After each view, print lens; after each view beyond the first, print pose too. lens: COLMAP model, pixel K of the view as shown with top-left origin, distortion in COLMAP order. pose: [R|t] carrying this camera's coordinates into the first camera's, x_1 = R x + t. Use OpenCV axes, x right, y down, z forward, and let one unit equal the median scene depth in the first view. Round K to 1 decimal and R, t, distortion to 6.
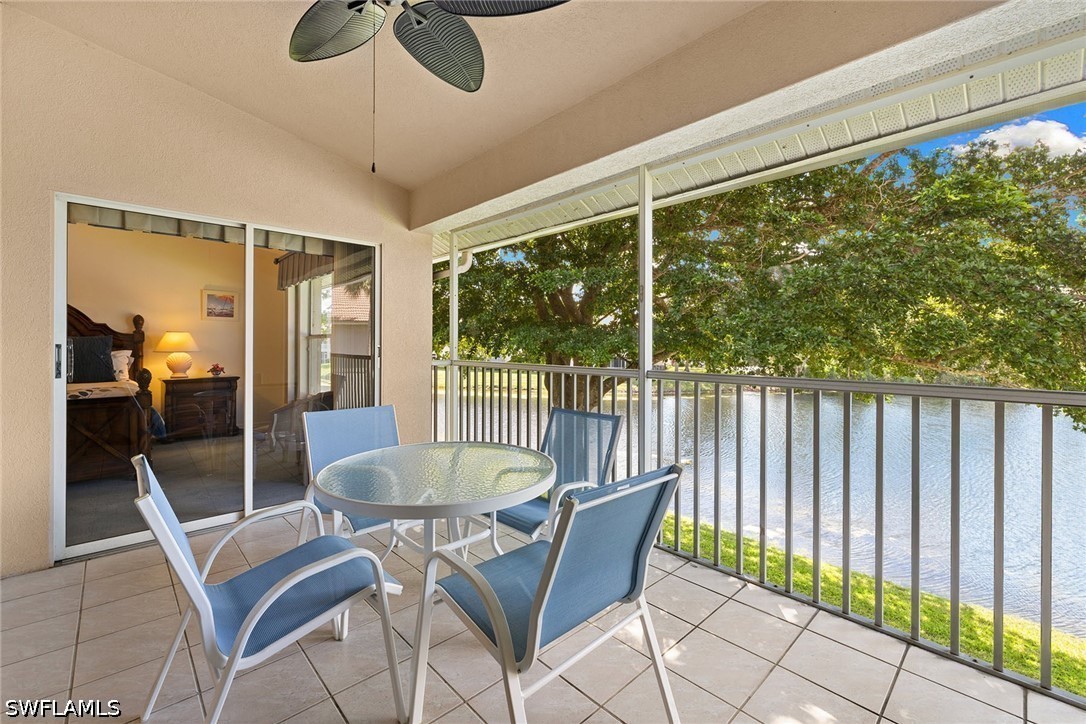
lens RADIAL K [[455.4, 0, 537.5], [0, 455.4, 340.1], [0, 0, 1]] dist [-0.000433, -0.000092]
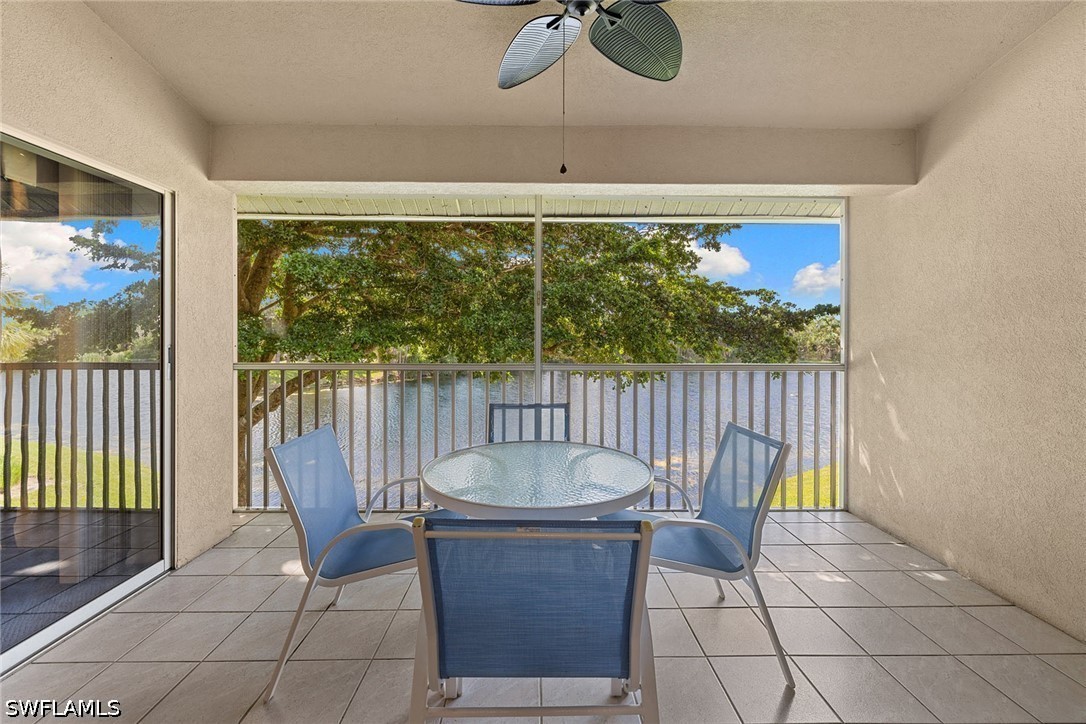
lens RADIAL K [[455.4, 0, 537.5], [0, 455.4, 340.1], [0, 0, 1]] dist [-0.000433, -0.000092]
pose [[0.670815, -0.009340, 0.741566, -0.482243], [-0.003484, 0.999870, 0.015745, -0.006287], [-0.741616, -0.013146, 0.670695, 0.153051]]
